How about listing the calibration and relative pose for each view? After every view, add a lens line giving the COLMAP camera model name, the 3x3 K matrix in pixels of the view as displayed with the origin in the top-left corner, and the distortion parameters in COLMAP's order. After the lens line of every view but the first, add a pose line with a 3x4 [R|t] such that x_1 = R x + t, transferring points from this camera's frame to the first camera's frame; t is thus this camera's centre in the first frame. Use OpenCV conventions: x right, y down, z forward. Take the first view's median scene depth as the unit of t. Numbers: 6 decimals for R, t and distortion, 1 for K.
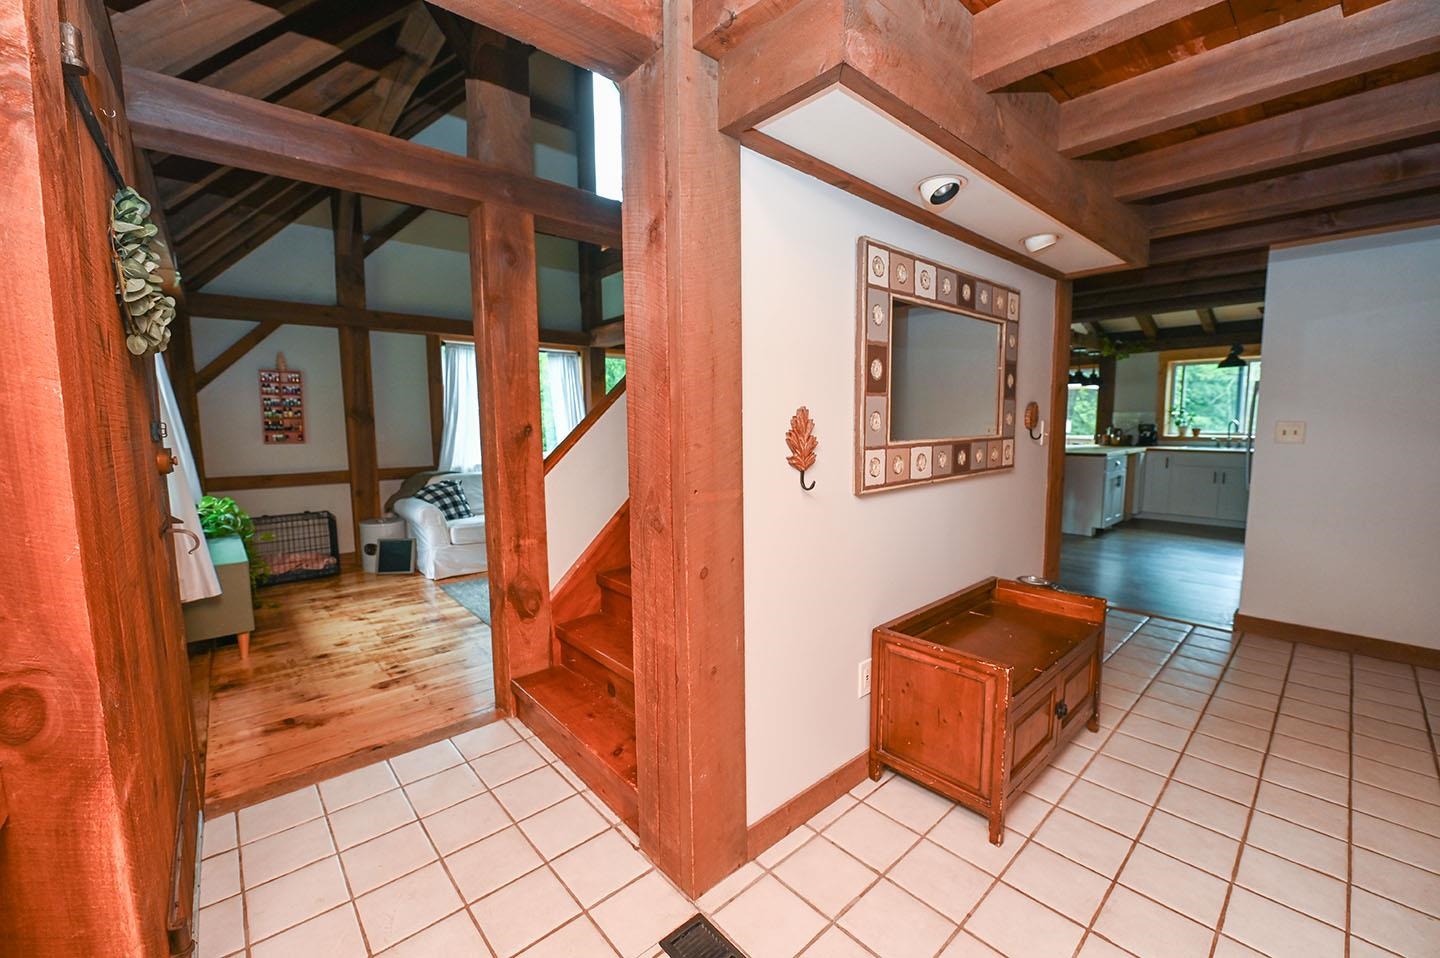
lens RADIAL K [[574.3, 0, 724.2], [0, 574.3, 477.4], [0, 0, 1]] dist [-0.017624, -0.000155]
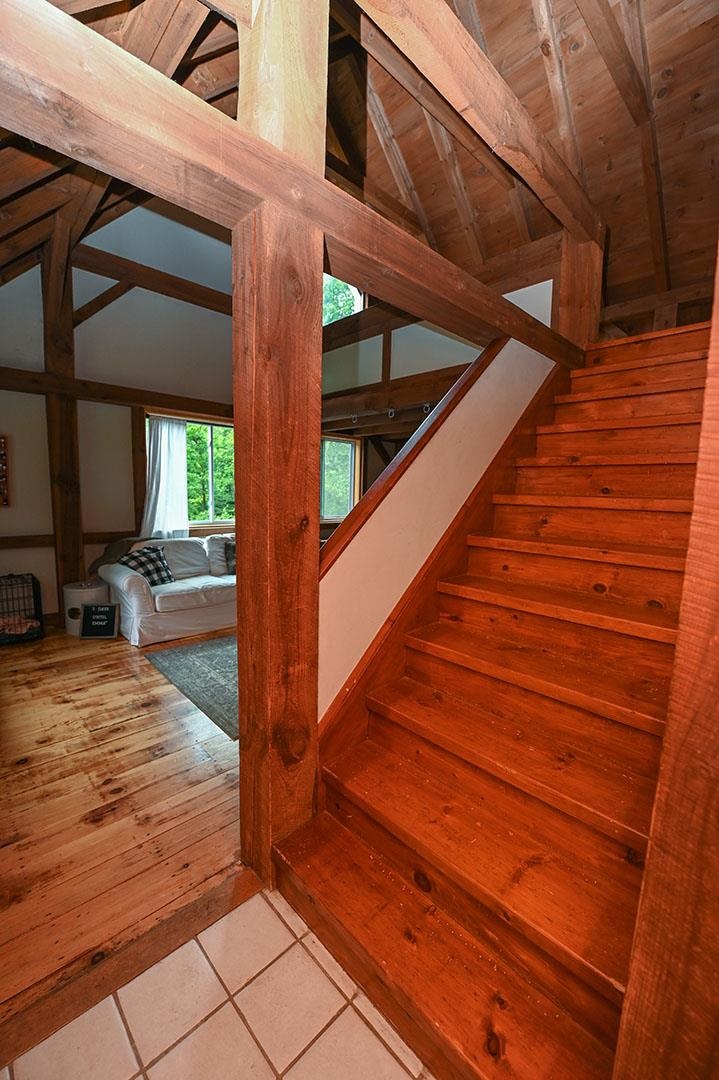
lens RADIAL K [[433.0, 0, 363.8], [0, 433.0, 539.9], [0, 0, 1]] dist [-0.019766, -0.000907]
pose [[0.998409, 0.029186, 0.048238, -0.168249], [-0.030106, 0.999376, 0.018461, -0.042875], [-0.047670, -0.019883, 0.998665, 0.247177]]
